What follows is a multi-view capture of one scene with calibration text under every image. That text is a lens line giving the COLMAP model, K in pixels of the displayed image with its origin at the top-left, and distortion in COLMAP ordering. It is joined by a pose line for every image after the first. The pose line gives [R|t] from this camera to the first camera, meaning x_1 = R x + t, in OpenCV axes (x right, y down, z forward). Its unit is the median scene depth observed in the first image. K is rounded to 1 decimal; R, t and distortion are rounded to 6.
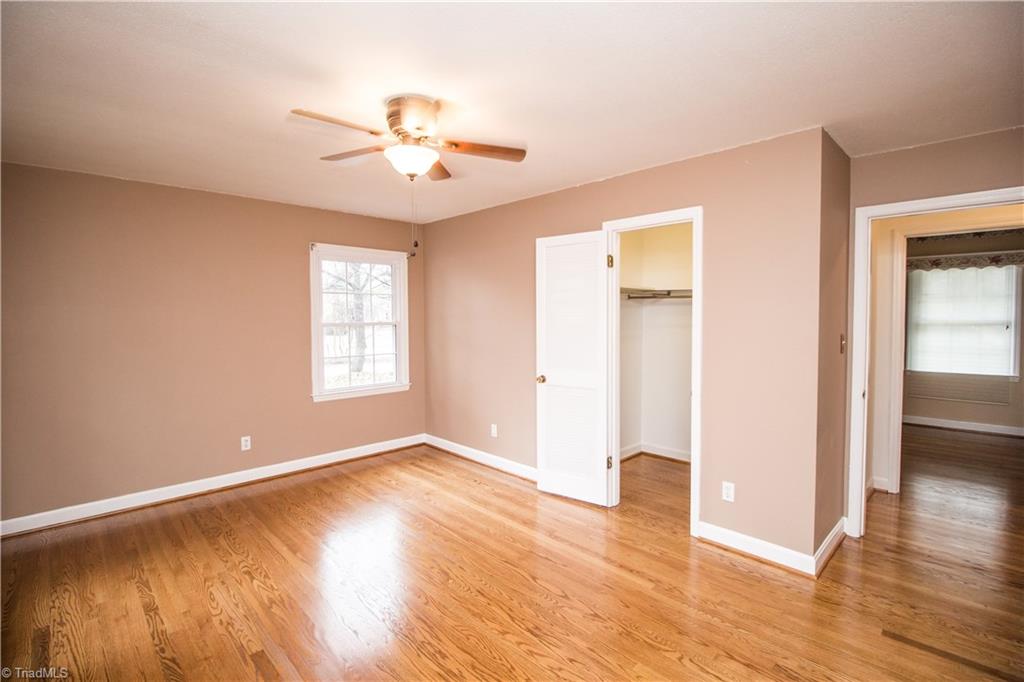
lens RADIAL K [[473.7, 0, 509.1], [0, 473.7, 333.3], [0, 0, 1]] dist [-0.000031, -0.012831]
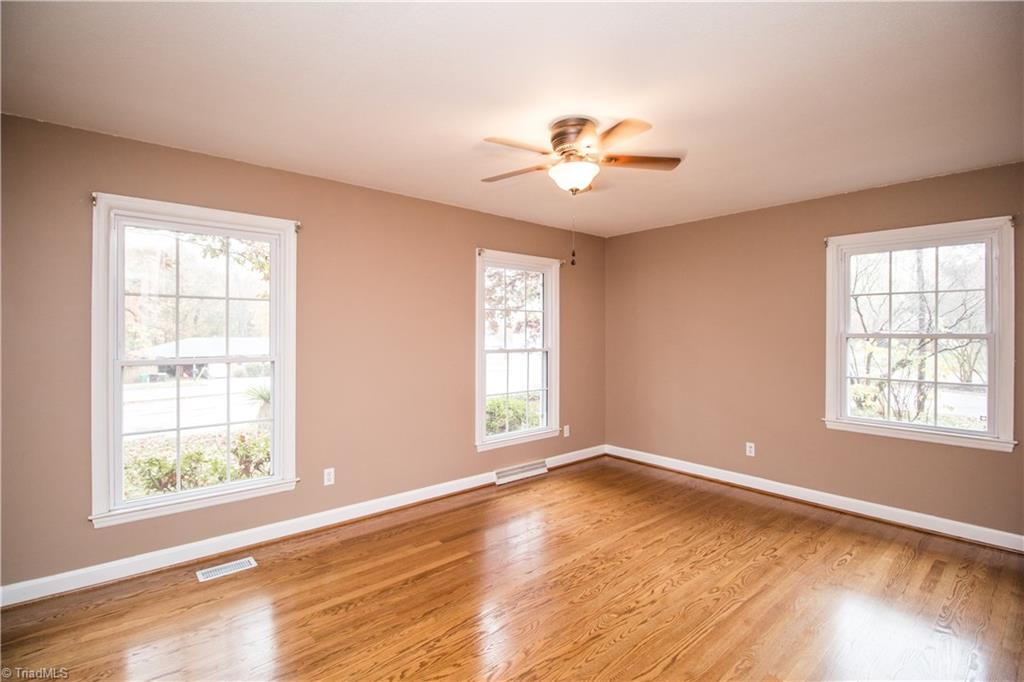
lens RADIAL K [[473.7, 0, 509.1], [0, 473.7, 333.3], [0, 0, 1]] dist [-0.000031, -0.012831]
pose [[-0.067068, 0.006555, -0.997727, 0.578843], [-0.038795, 0.999205, 0.009173, -0.009390], [0.996994, 0.039322, -0.066760, 0.620938]]
